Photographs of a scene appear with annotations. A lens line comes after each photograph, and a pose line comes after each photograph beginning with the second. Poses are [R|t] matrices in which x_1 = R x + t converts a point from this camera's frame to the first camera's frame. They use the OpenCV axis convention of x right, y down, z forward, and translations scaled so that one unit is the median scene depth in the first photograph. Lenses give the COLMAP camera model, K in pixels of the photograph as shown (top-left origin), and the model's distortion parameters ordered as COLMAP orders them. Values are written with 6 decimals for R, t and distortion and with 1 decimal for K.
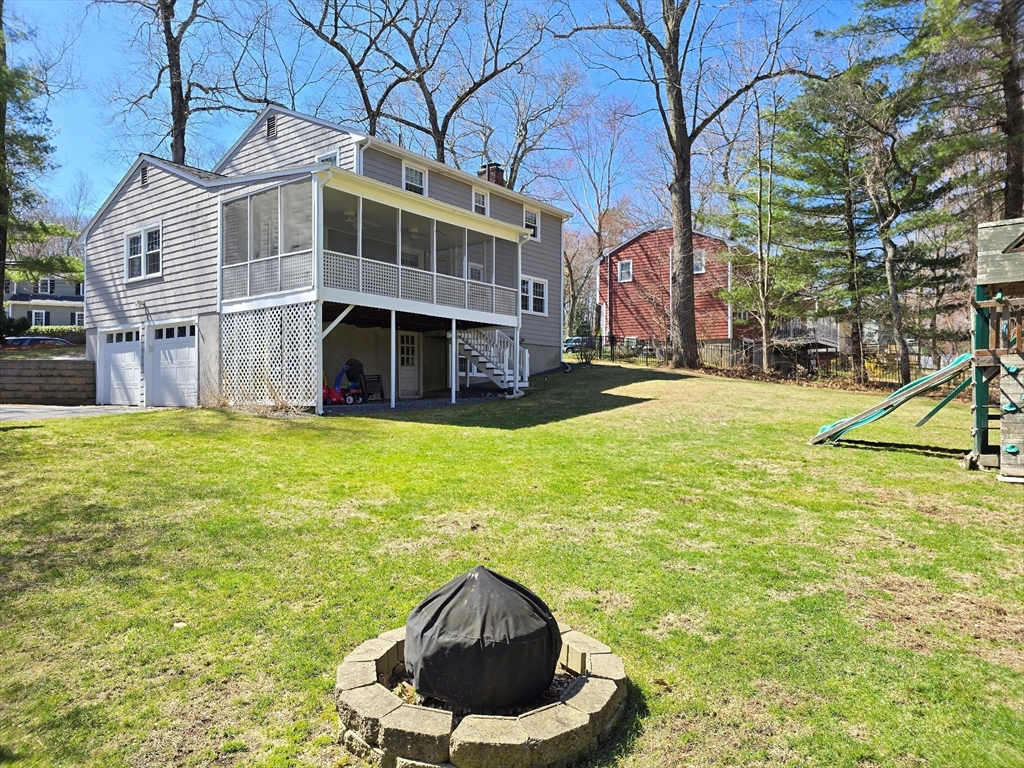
lens RADIAL K [[680.7, 0, 508.7], [0, 680.7, 387.1], [0, 0, 1]] dist [0.067748, -0.050859]
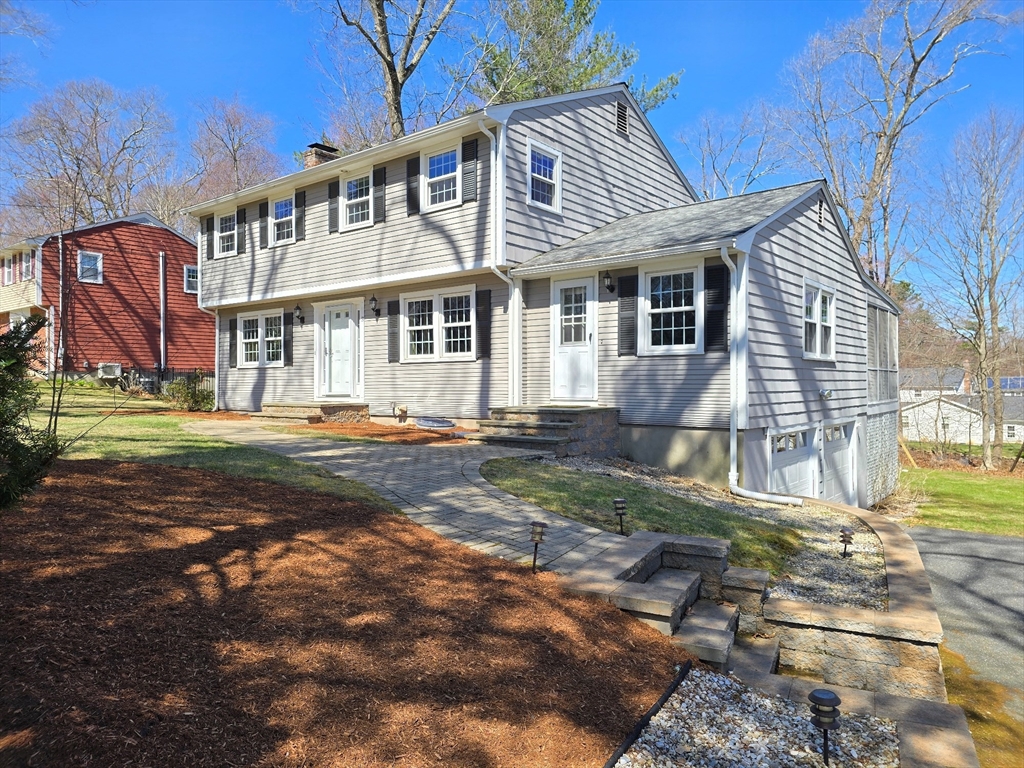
lens RADIAL K [[680.7, 0, 508.7], [0, 680.7, 387.1], [0, 0, 1]] dist [0.067748, -0.050859]
pose [[0.026690, -0.005714, 0.999627, -1.359651], [-0.009249, 0.999939, 0.005963, -0.141855], [-0.999601, -0.009404, 0.026635, 1.427534]]
